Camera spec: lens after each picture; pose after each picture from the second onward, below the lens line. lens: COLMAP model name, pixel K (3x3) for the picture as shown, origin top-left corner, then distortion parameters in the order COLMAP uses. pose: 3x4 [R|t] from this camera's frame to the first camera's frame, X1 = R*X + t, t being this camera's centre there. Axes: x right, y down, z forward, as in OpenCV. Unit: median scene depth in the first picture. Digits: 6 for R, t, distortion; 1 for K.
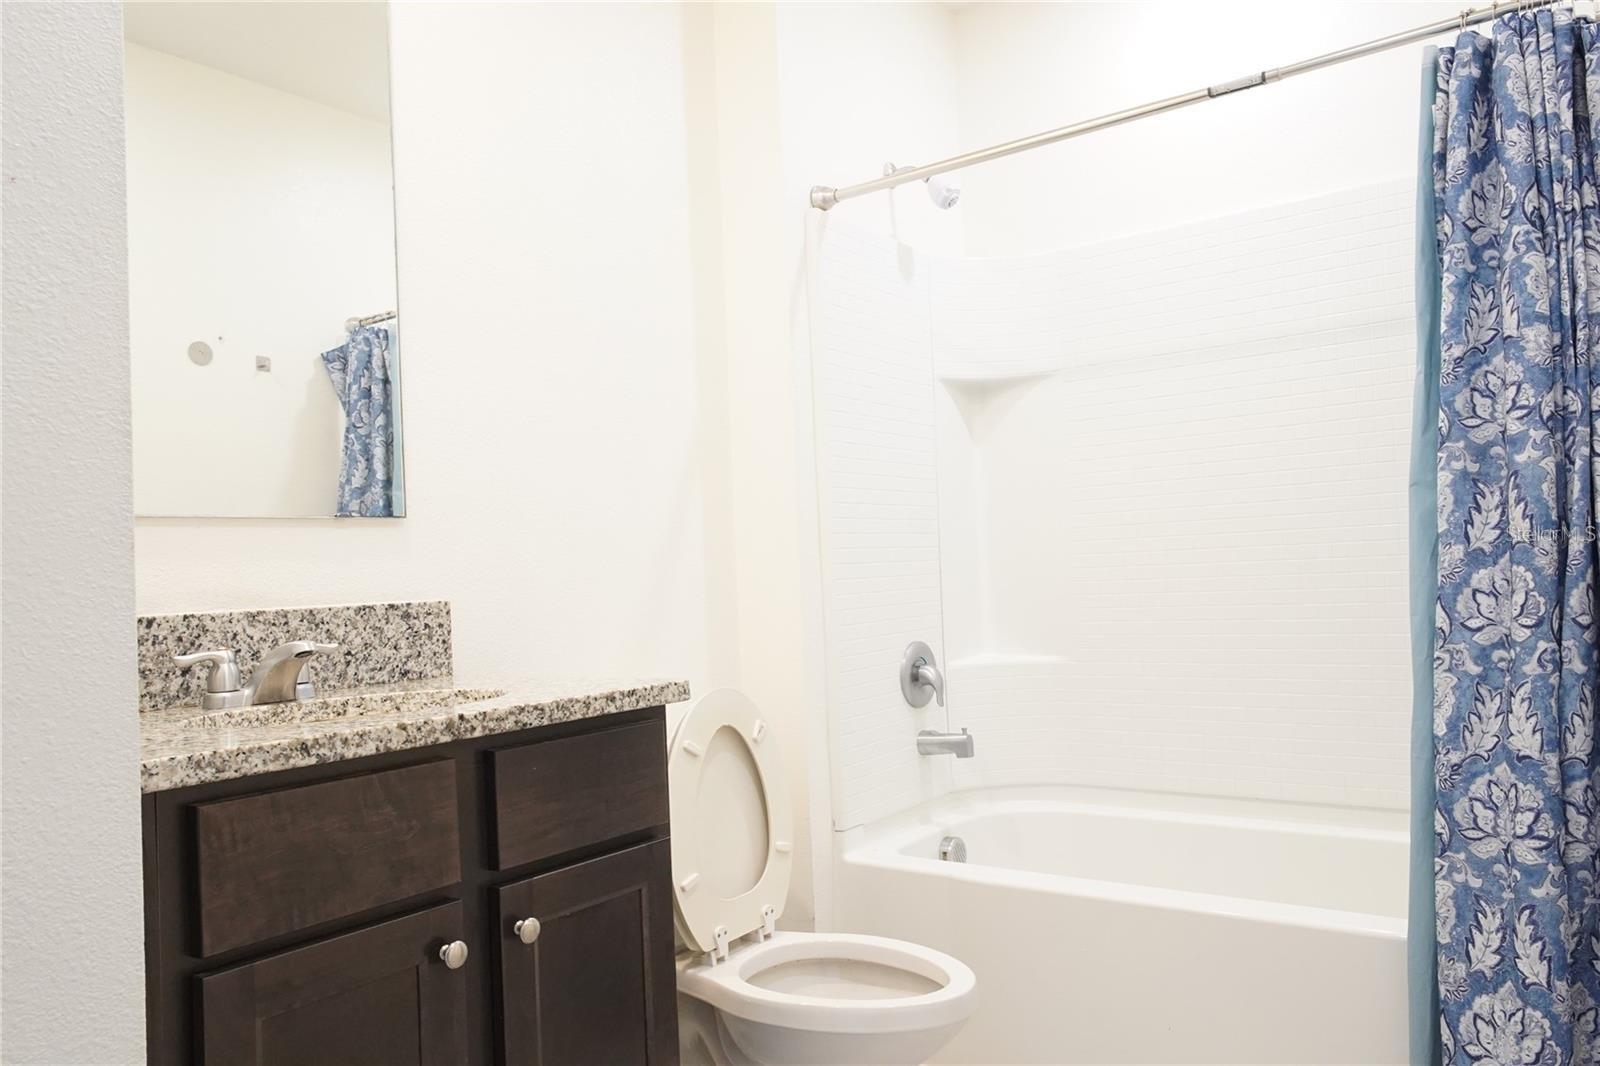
lens RADIAL K [[1127.6, 0, 800.0], [0, 1127.6, 533.0], [0, 0, 1]] dist [0.006787, -0.000738]
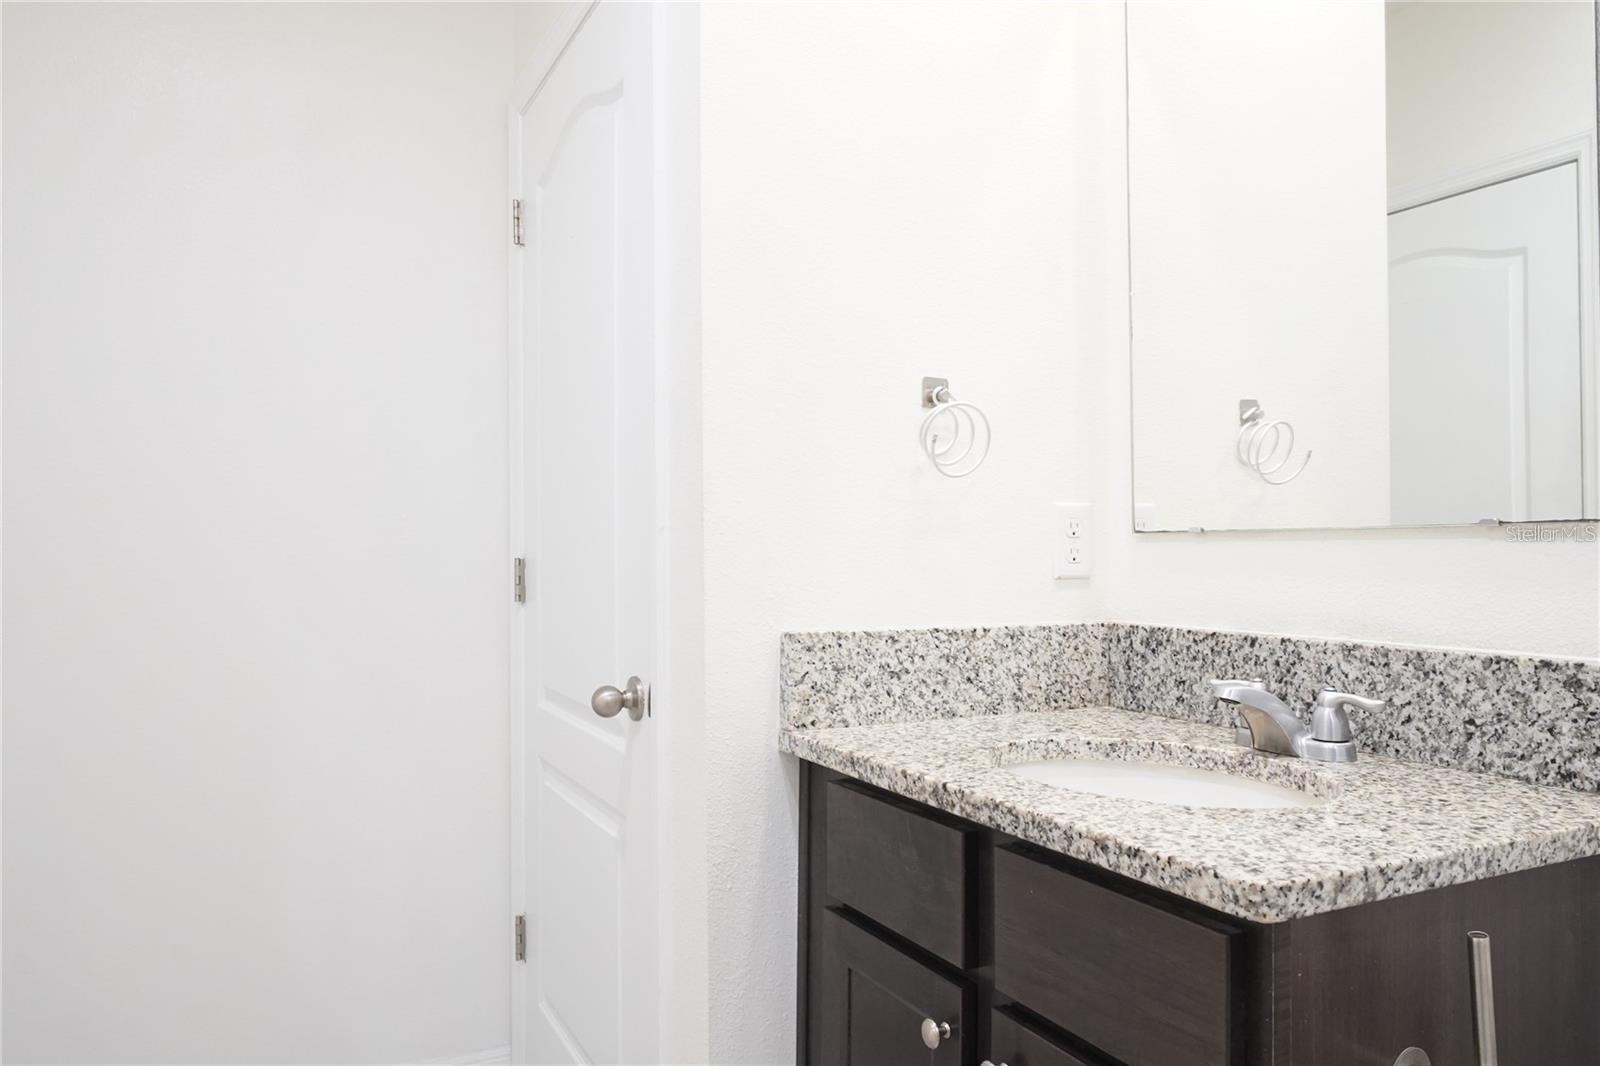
lens RADIAL K [[1127.6, 0, 800.0], [0, 1127.6, 533.0], [0, 0, 1]] dist [0.006787, -0.000738]
pose [[-0.448521, 0.037434, -0.892988, 0.438352], [0.059976, 0.998131, 0.011718, -0.046132], [0.891757, -0.048302, -0.449928, 1.036384]]
